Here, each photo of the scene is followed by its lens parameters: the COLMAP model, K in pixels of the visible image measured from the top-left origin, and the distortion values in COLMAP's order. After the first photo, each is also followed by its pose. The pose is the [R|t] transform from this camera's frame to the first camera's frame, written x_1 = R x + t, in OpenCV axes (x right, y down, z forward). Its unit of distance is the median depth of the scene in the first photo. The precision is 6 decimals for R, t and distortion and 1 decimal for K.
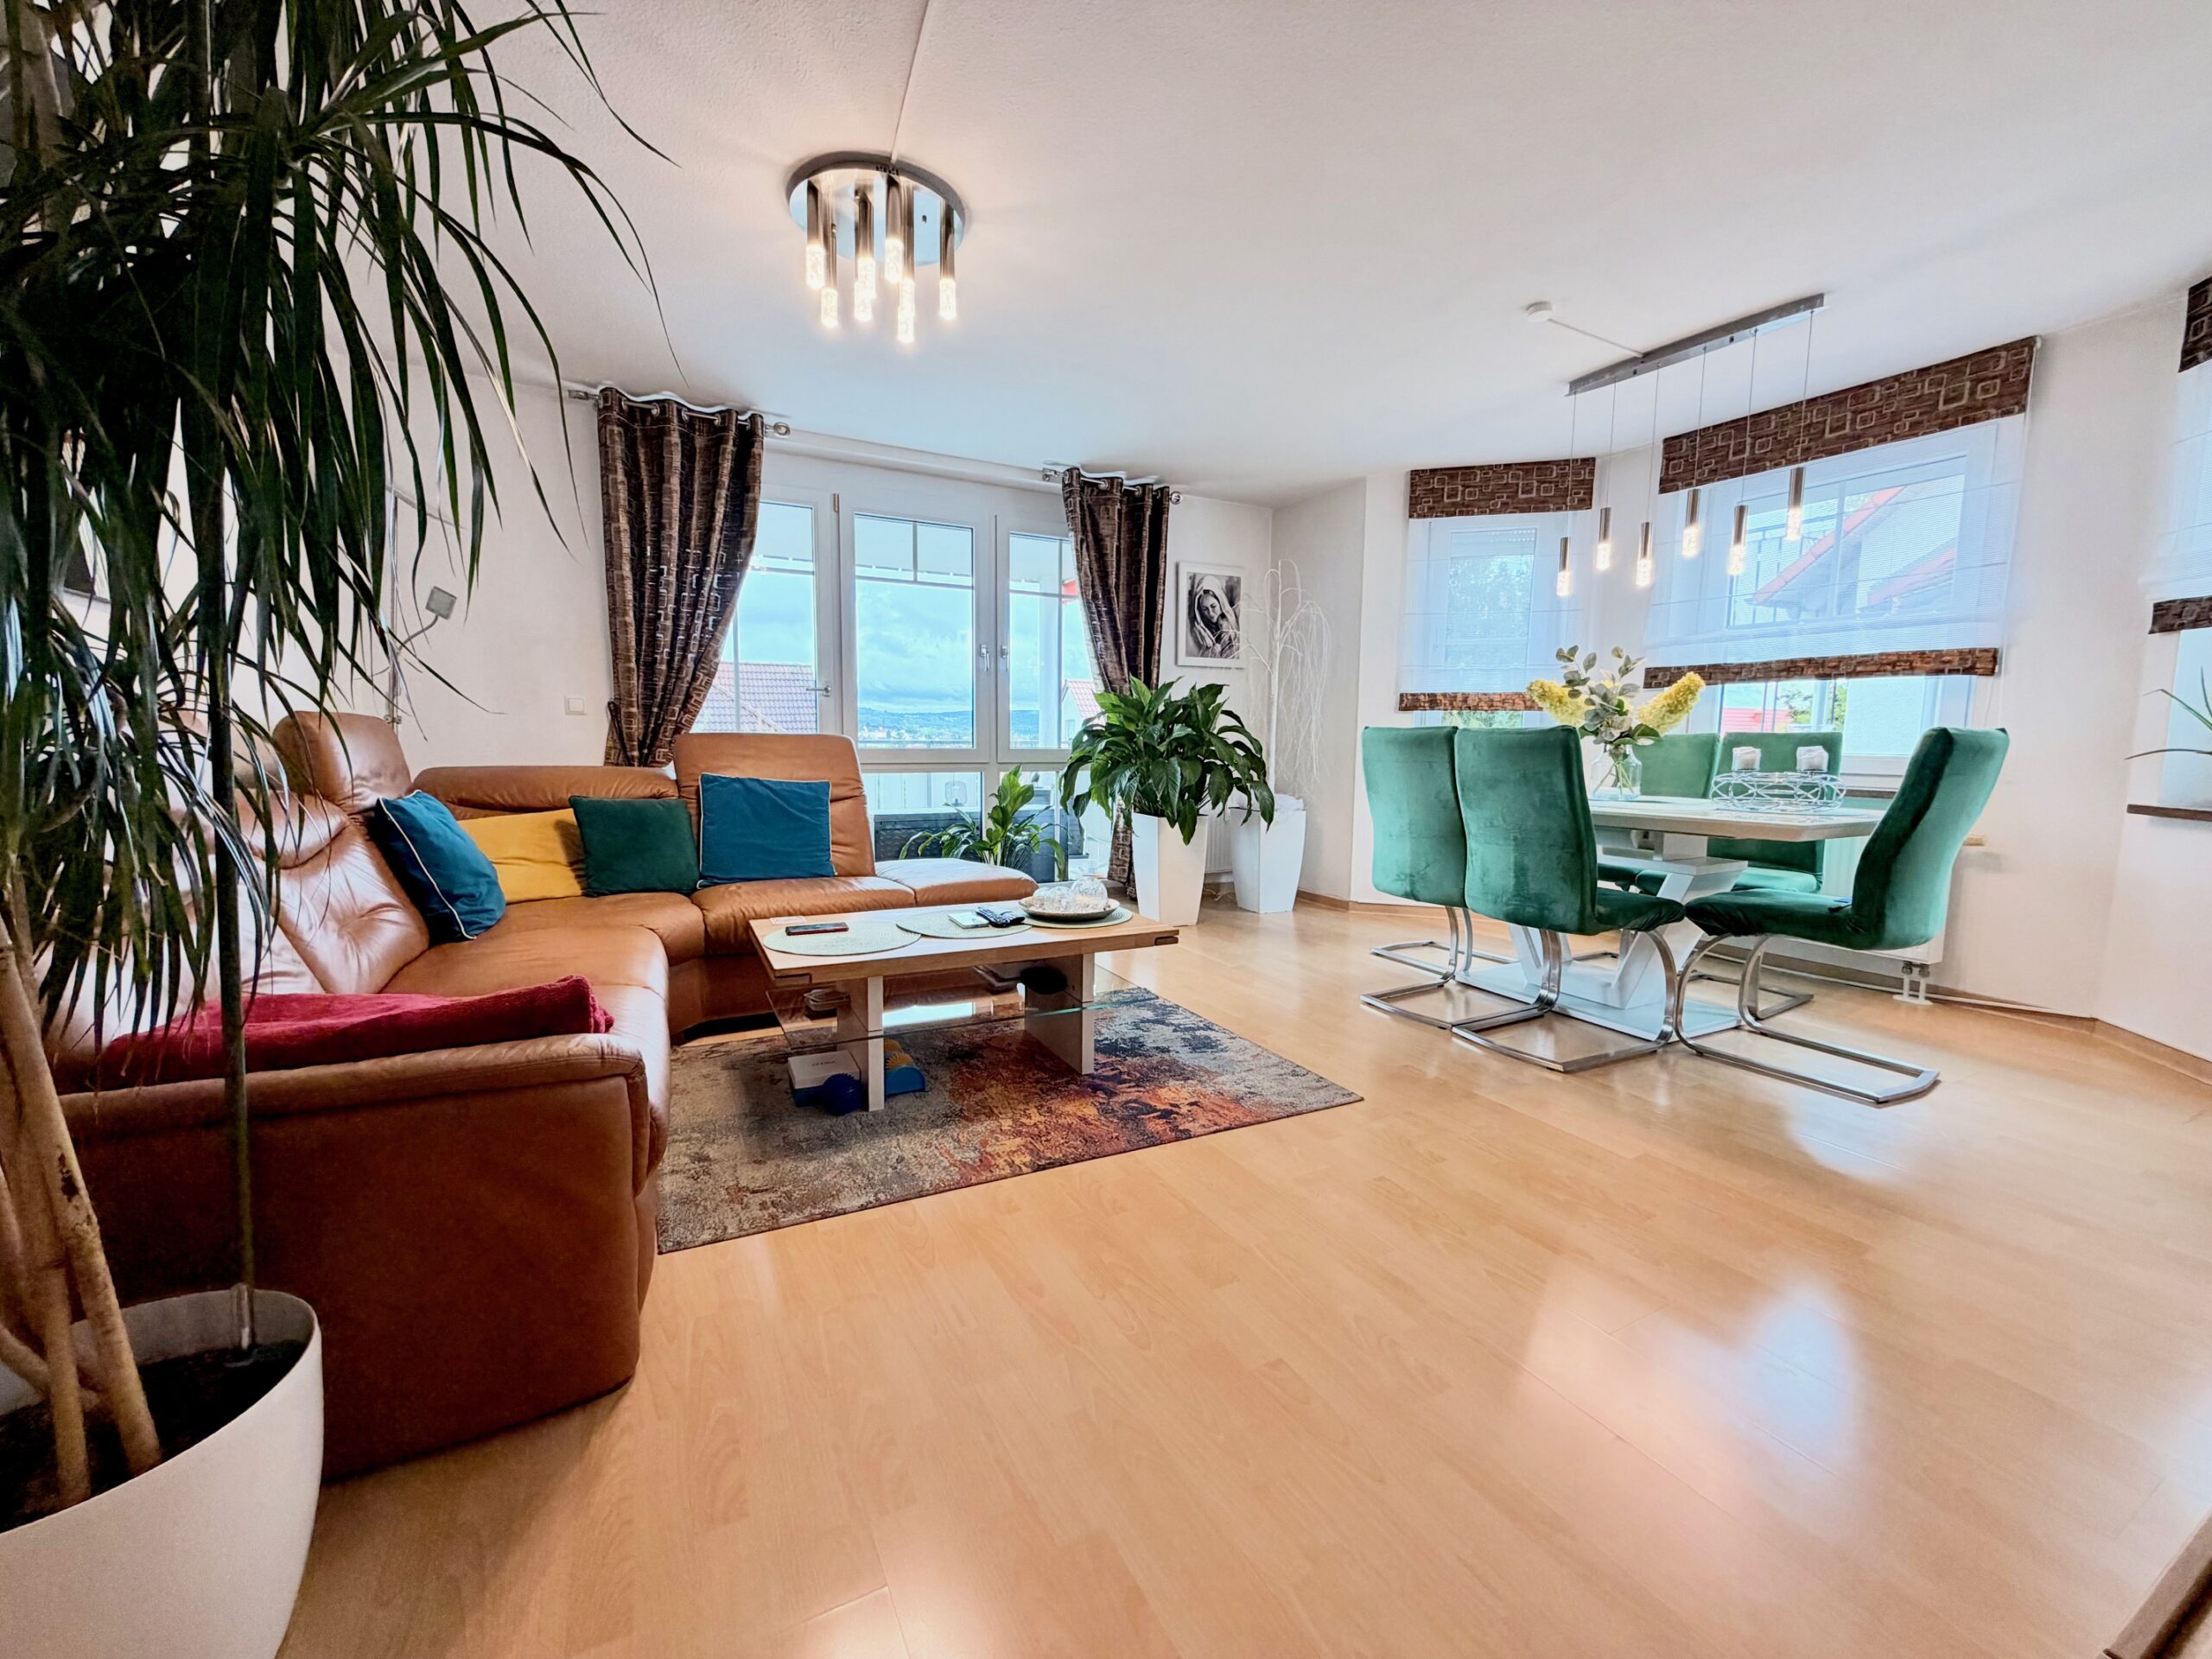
lens RADIAL K [[875.9, 0, 1105.7], [0, 875.9, 815.7], [0, 0, 1]] dist [0.001936, -0.000233]
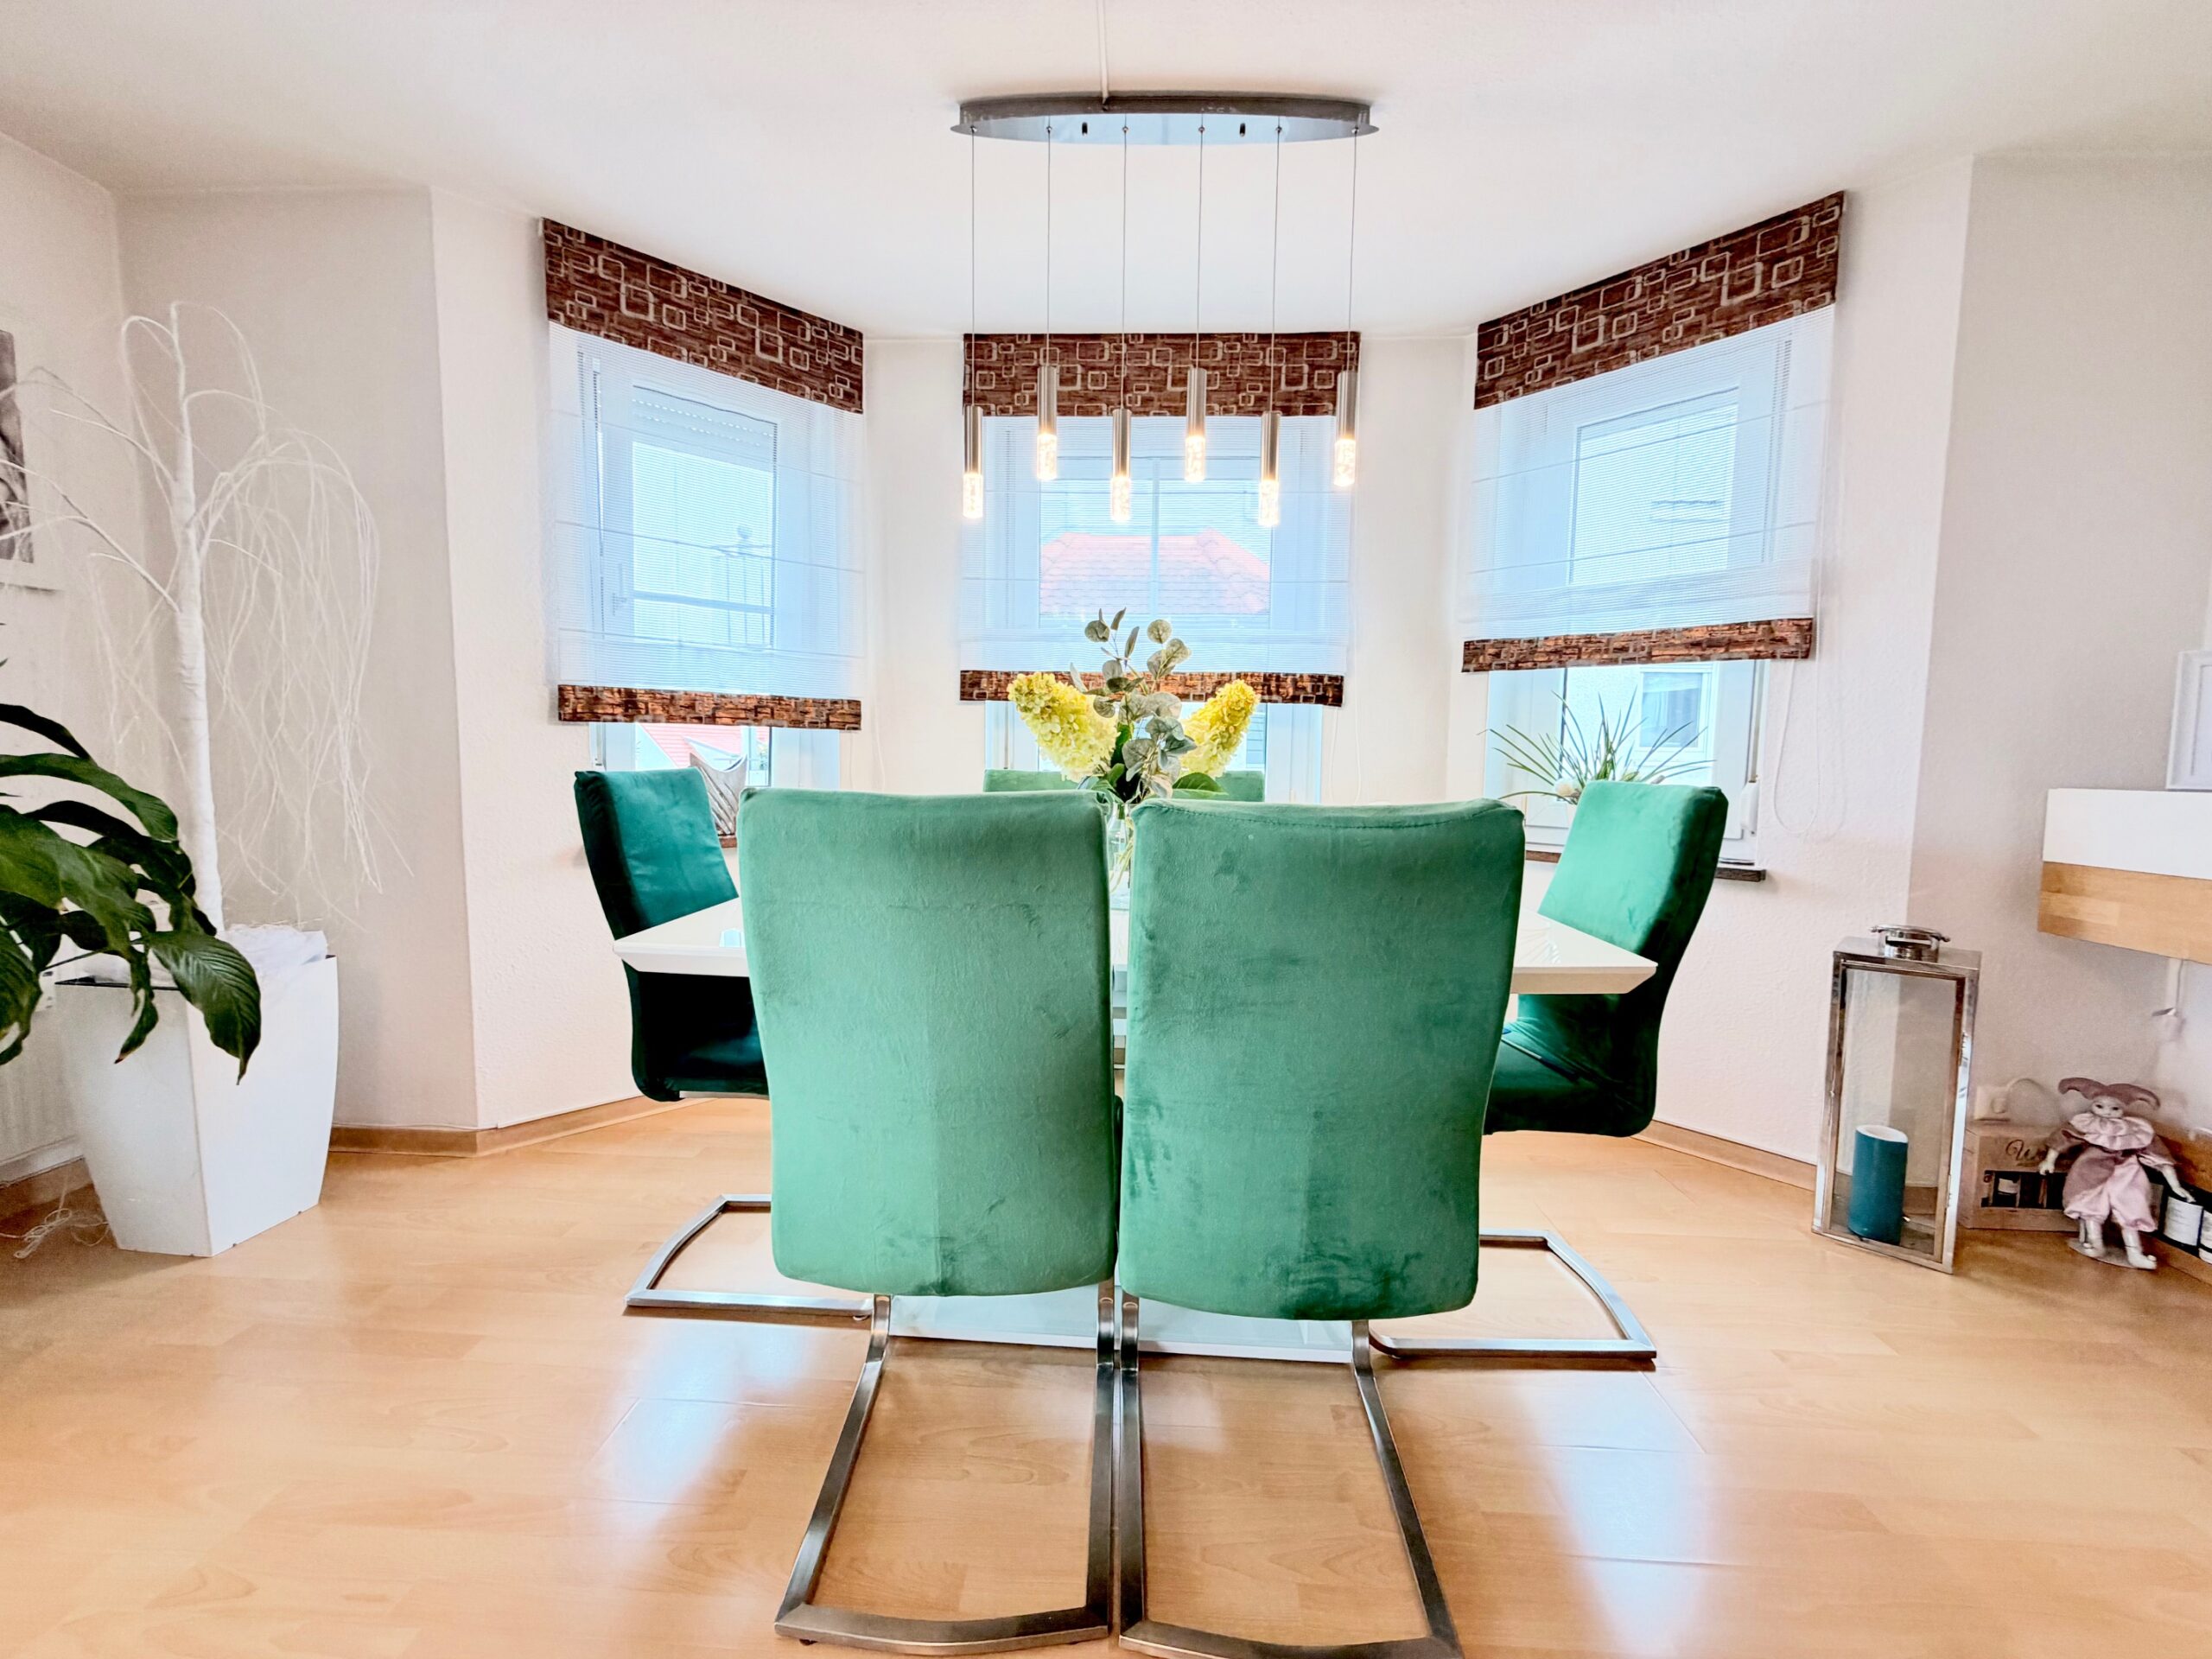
lens RADIAL K [[875.9, 0, 1099.0], [0, 875.9, 831.1], [0, 0, 1]] dist [0.001936, -0.000233]
pose [[0.516693, -0.079586, 0.852464, 0.091079], [0.069262, 0.996292, 0.051033, -0.082874], [-0.853365, 0.032675, 0.520289, 0.648734]]
